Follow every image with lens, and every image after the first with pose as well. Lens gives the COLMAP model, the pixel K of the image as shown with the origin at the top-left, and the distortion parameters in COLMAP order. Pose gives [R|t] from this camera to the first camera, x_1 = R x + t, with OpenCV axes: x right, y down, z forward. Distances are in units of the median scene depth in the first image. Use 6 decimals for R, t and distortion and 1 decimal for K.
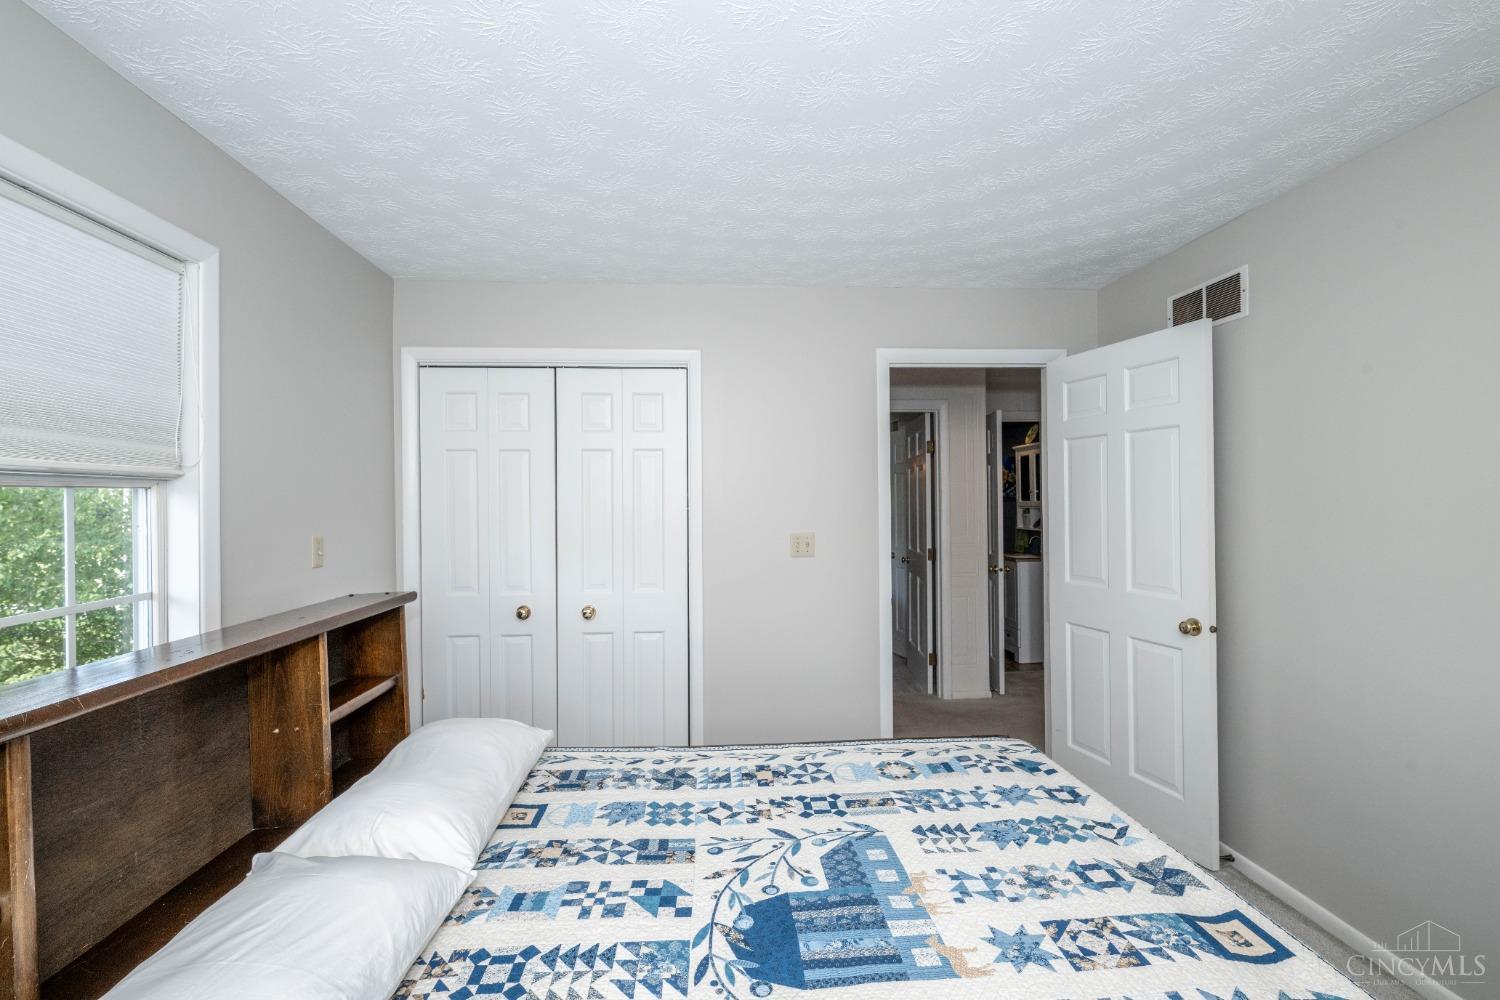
lens RADIAL K [[668.6, 0, 750.0], [0, 668.6, 500.0], [0, 0, 1]] dist [0.000585, -0.000192]
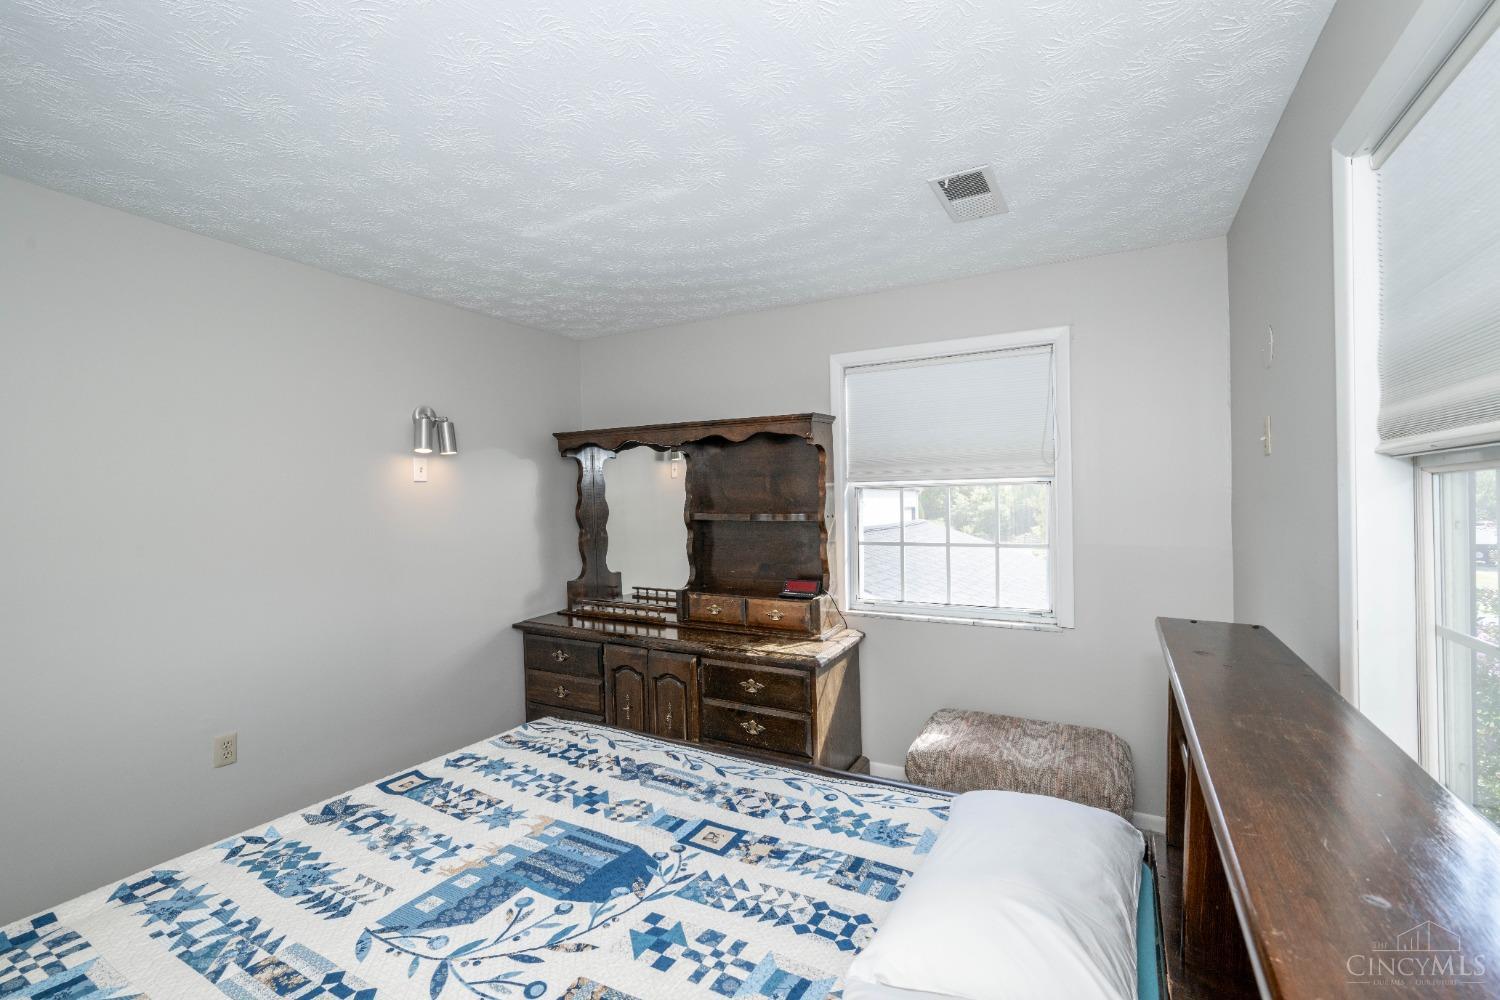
lens RADIAL K [[668.6, 0, 750.0], [0, 668.6, 500.0], [0, 0, 1]] dist [0.000585, -0.000192]
pose [[-0.839895, 0.020579, 0.542358, -0.761024], [0.021166, 0.999763, -0.005157, 0.004697], [-0.542335, 0.007148, -0.840132, 1.731129]]
